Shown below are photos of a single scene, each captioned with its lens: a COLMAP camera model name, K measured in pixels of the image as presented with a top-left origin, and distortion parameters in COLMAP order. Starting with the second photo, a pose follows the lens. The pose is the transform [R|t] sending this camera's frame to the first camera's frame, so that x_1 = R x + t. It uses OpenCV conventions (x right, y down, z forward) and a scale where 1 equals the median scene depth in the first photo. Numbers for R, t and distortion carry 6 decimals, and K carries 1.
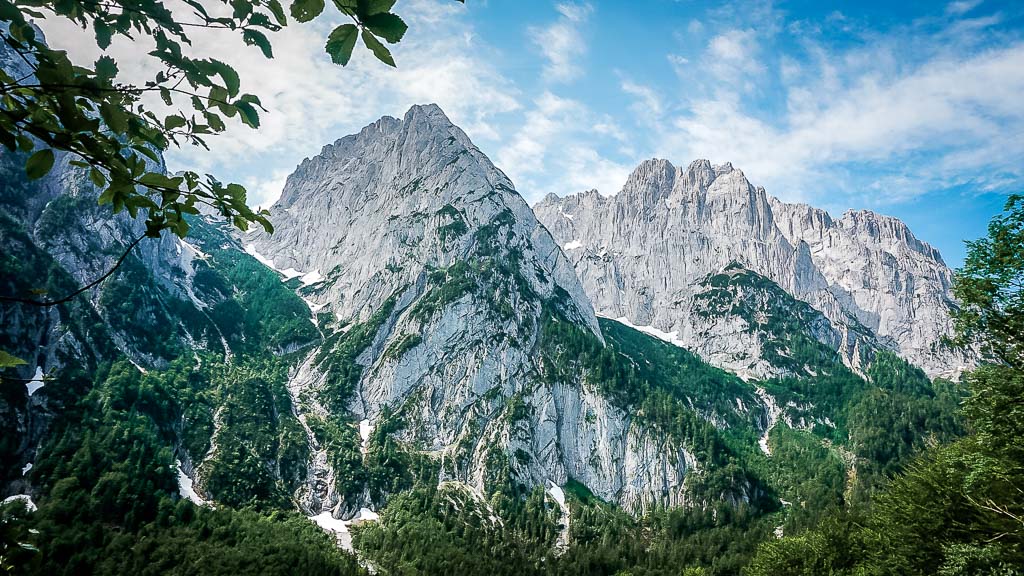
lens RADIAL K [[683.5, 0, 514.1], [0, 683.5, 288.9], [0, 0, 1]] dist [-0.035819, -0.000849]
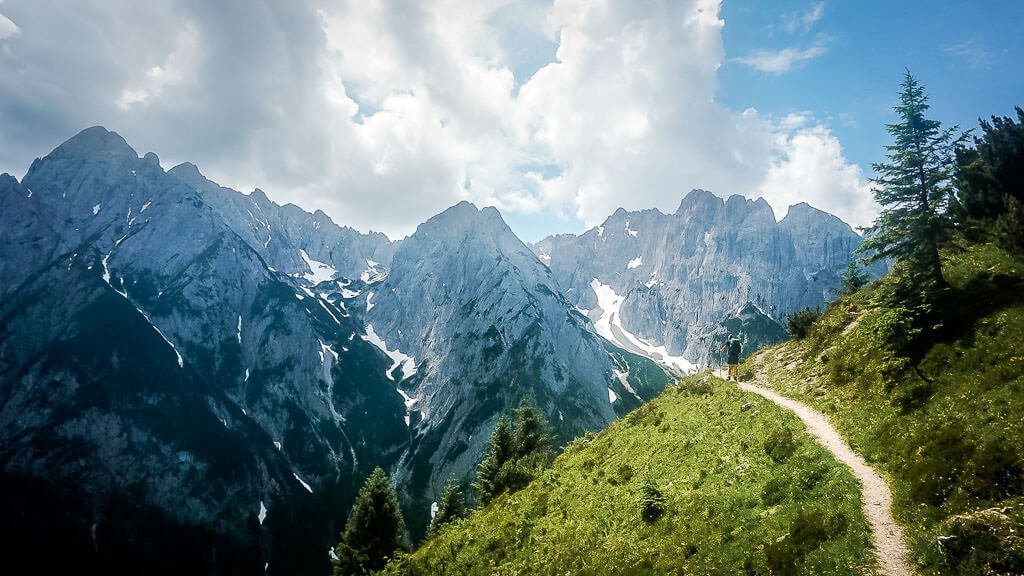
lens RADIAL K [[683.5, 0, 510.4], [0, 683.5, 287.2], [0, 0, 1]] dist [-0.035819, -0.000849]
pose [[0.977503, -0.044787, -0.206114, 0.251187], [0.071453, 0.989730, 0.123808, -0.395552], [0.198452, -0.135751, 0.970664, -0.394211]]
